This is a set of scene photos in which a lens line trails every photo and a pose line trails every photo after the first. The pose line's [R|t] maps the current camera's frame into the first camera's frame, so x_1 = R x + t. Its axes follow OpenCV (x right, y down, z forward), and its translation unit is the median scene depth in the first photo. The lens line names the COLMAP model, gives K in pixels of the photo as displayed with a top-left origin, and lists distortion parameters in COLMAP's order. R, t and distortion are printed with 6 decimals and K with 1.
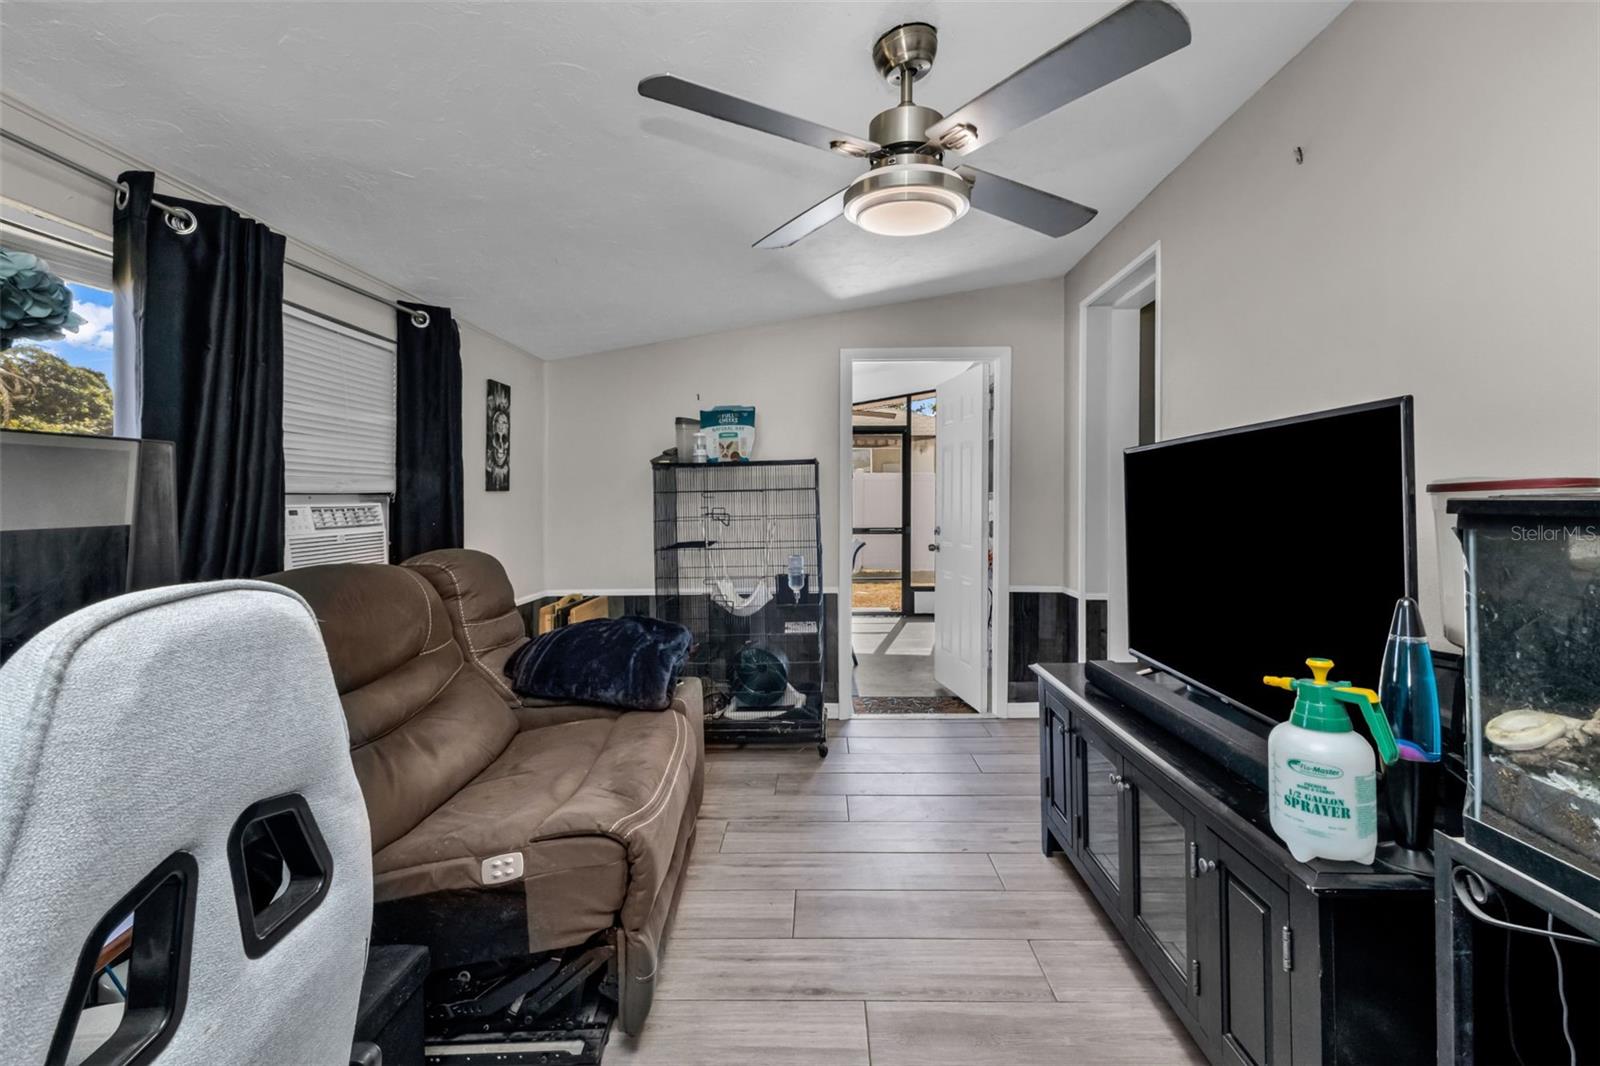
lens RADIAL K [[693.5, 0, 808.3], [0, 693.5, 529.1], [0, 0, 1]] dist [0.001436, -0.000097]
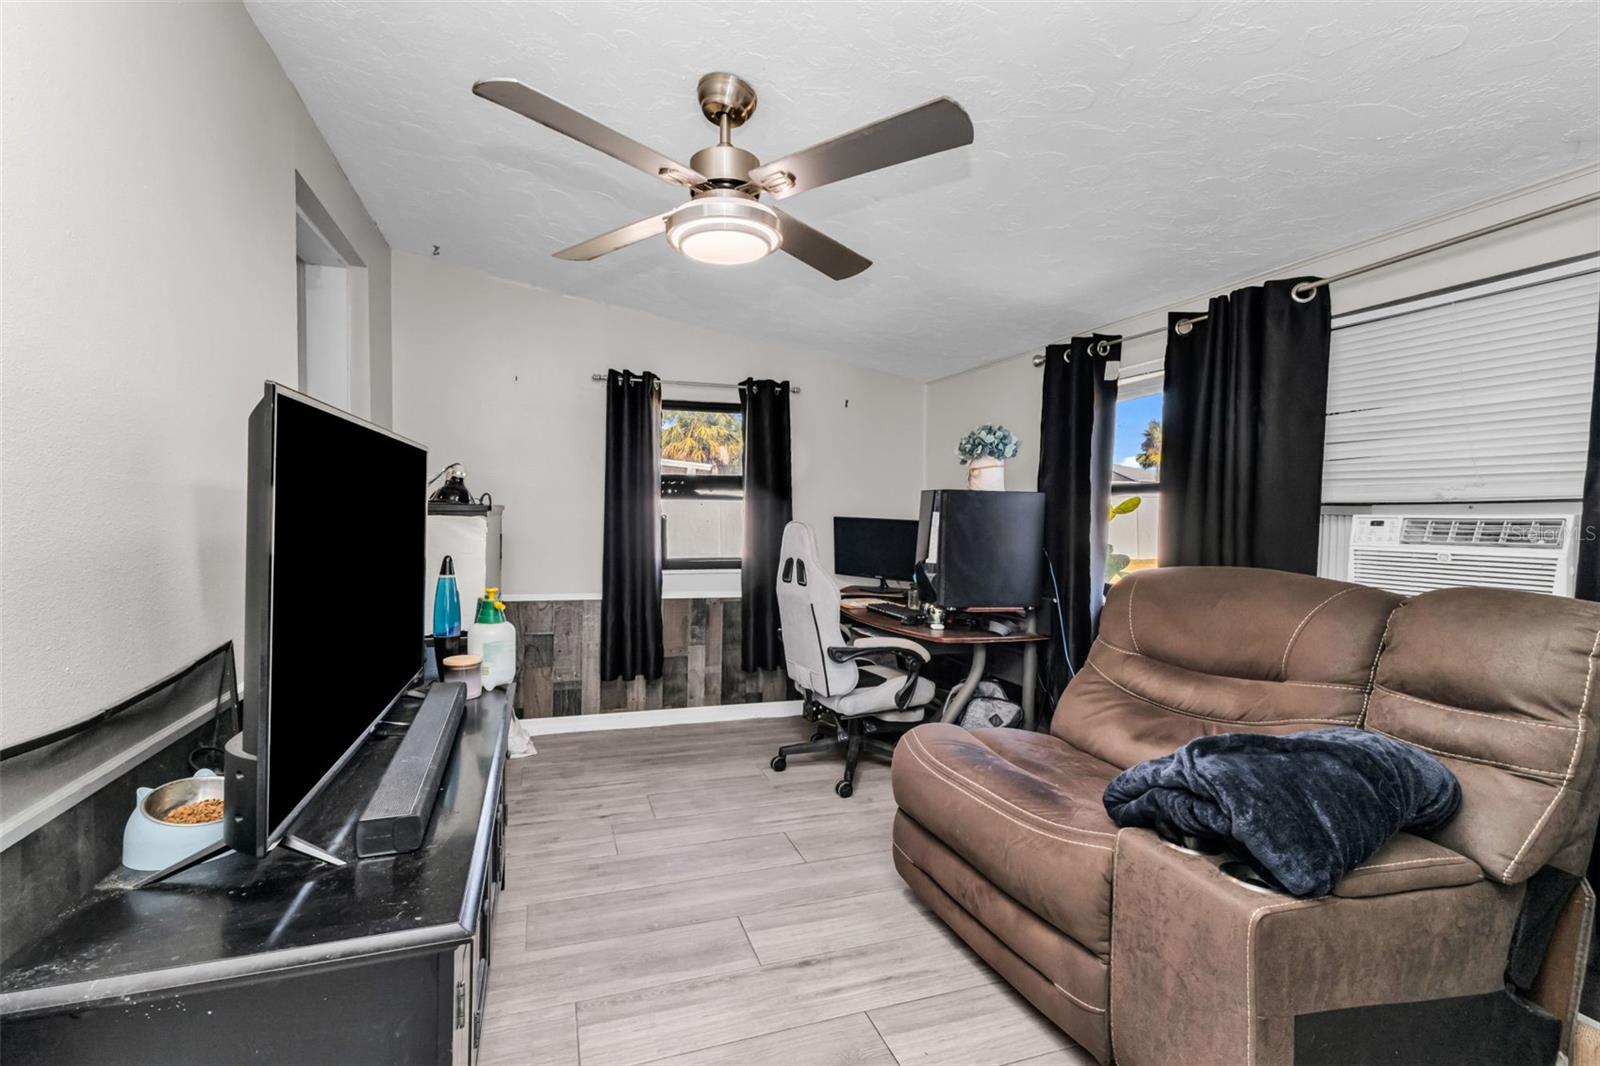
lens RADIAL K [[693.5, 0, 808.3], [0, 693.5, 529.1], [0, 0, 1]] dist [0.001436, -0.000097]
pose [[-0.928799, 0.002268, -0.370578, 0.368414], [-0.024913, 0.997337, 0.068546, -0.068019], [0.369746, 0.072898, -0.926269, 1.764204]]
